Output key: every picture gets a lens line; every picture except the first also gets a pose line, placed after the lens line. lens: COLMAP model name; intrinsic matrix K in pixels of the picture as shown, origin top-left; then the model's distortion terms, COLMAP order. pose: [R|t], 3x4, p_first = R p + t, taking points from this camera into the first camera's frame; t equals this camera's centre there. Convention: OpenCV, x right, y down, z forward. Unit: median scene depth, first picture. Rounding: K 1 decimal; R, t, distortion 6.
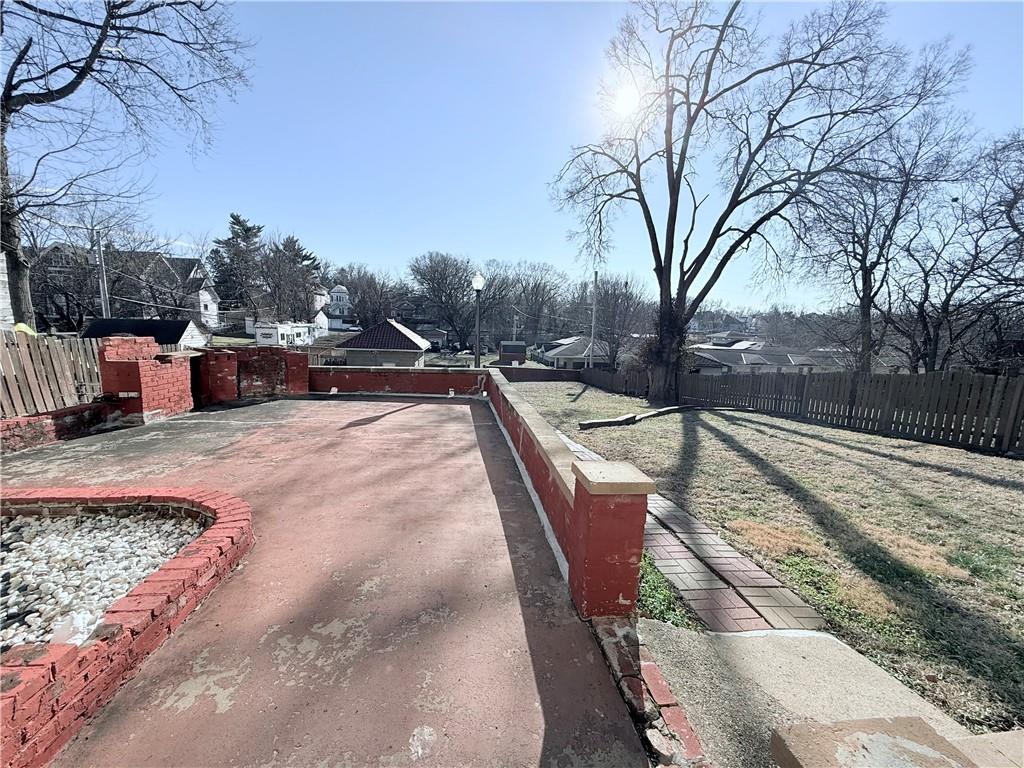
lens RADIAL K [[405.3, 0, 509.1], [0, 405.3, 384.8], [0, 0, 1]] dist [0.000618, -0.000260]
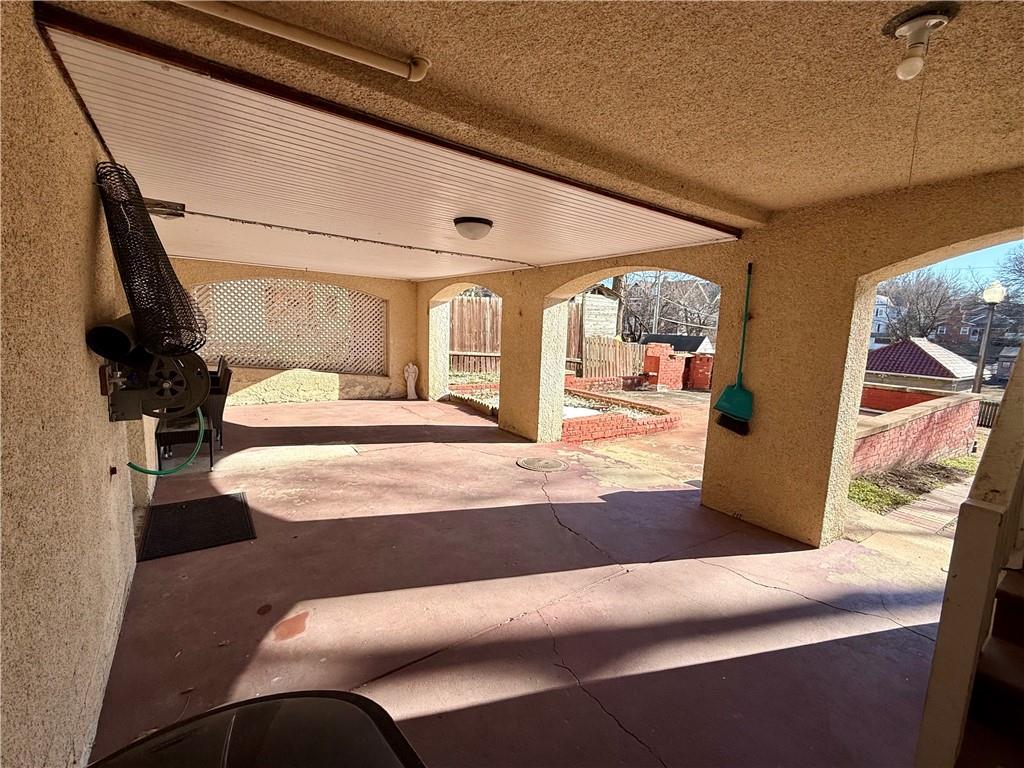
lens RADIAL K [[444.3, 0, 512.0], [0, 444.3, 384.0], [0, 0, 1]] dist [-0.000543, -0.000098]
pose [[0.466278, 0.106083, -0.878255, 0.268077], [-0.153633, 0.987409, 0.037701, 0.045035], [0.871196, 0.117349, 0.476704, -0.256295]]
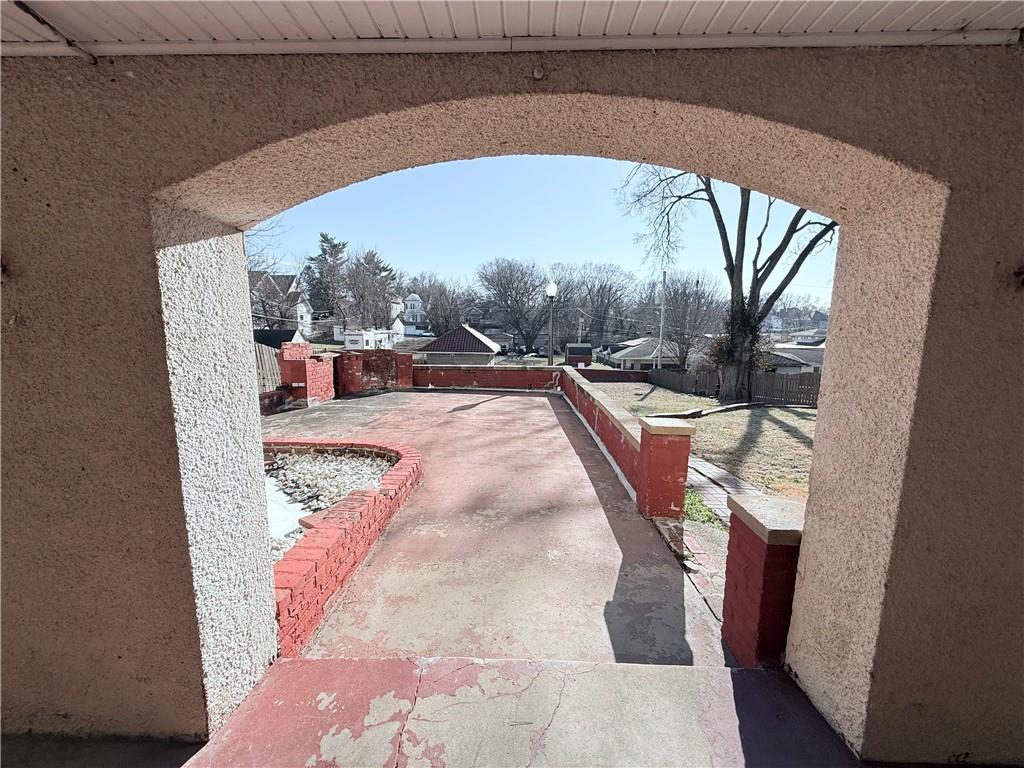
lens RADIAL K [[405.3, 0, 509.1], [0, 405.3, 384.8], [0, 0, 1]] dist [0.000618, -0.000260]
pose [[0.987638, 0.000055, -0.156752, -0.016327], [-0.001298, 0.999969, -0.007824, 0.016654], [0.156746, 0.007931, 0.987607, -0.108672]]
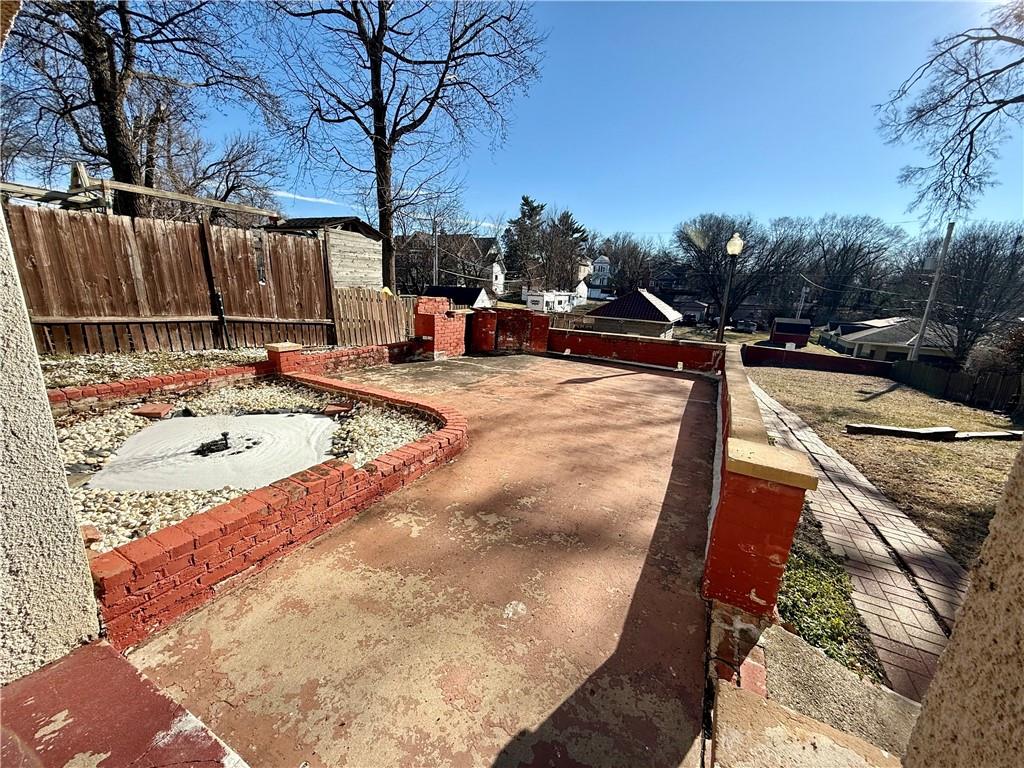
lens RADIAL K [[405.3, 0, 509.1], [0, 405.3, 384.8], [0, 0, 1]] dist [0.000618, -0.000260]
pose [[0.820752, 0.143686, -0.552920, 0.048560], [-0.104713, 0.989294, 0.101650, 0.006055], [0.561606, -0.025531, 0.827011, -0.006586]]
